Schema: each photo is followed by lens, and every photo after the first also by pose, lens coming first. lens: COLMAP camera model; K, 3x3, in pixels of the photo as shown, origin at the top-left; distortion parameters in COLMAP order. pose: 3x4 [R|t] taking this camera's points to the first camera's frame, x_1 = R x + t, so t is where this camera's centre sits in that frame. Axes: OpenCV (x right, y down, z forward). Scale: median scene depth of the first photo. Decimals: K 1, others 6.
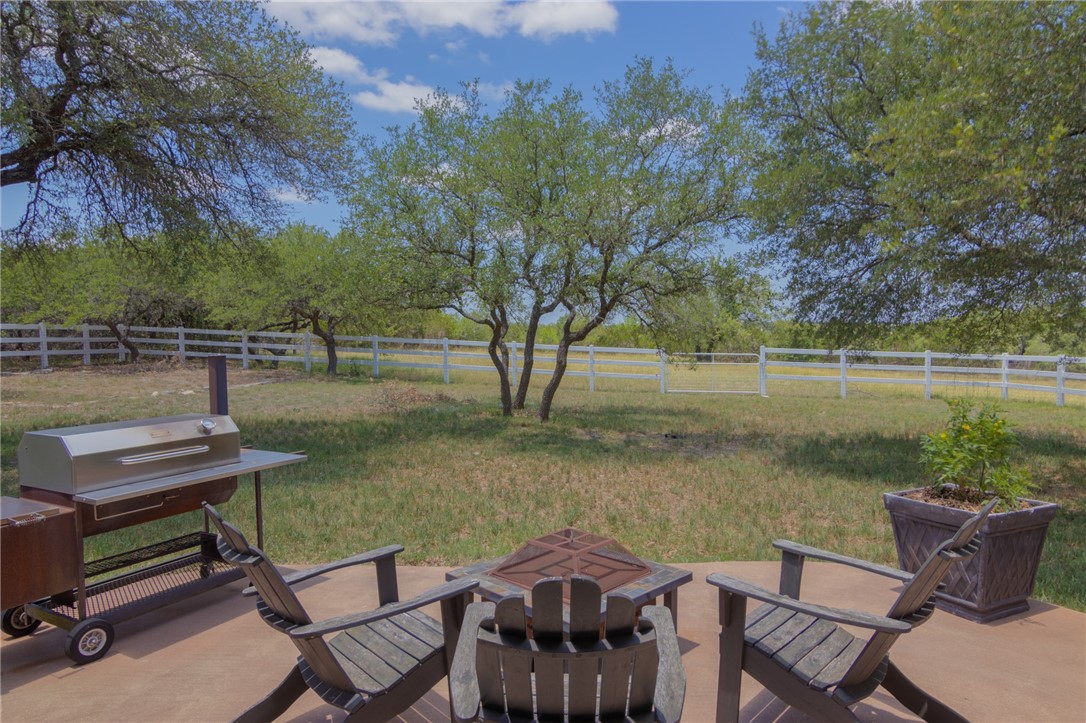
lens RADIAL K [[686.6, 0, 547.5], [0, 686.6, 365.5], [0, 0, 1]] dist [-0.009201, 0.003220]
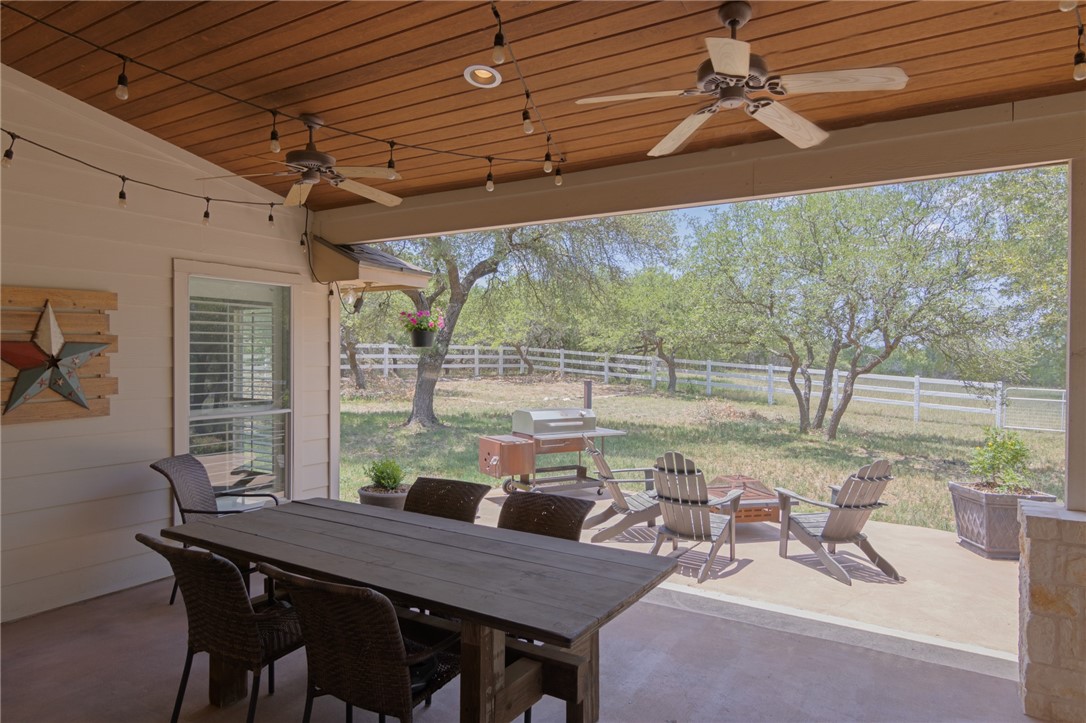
lens RADIAL K [[686.6, 0, 545.3], [0, 686.6, 362.4], [0, 0, 1]] dist [-0.009201, 0.003220]
pose [[0.873153, 0.030648, -0.486482, 0.083061], [-0.045967, 0.998751, -0.019582, -0.004333], [0.485274, 0.039461, 0.873471, -0.176771]]
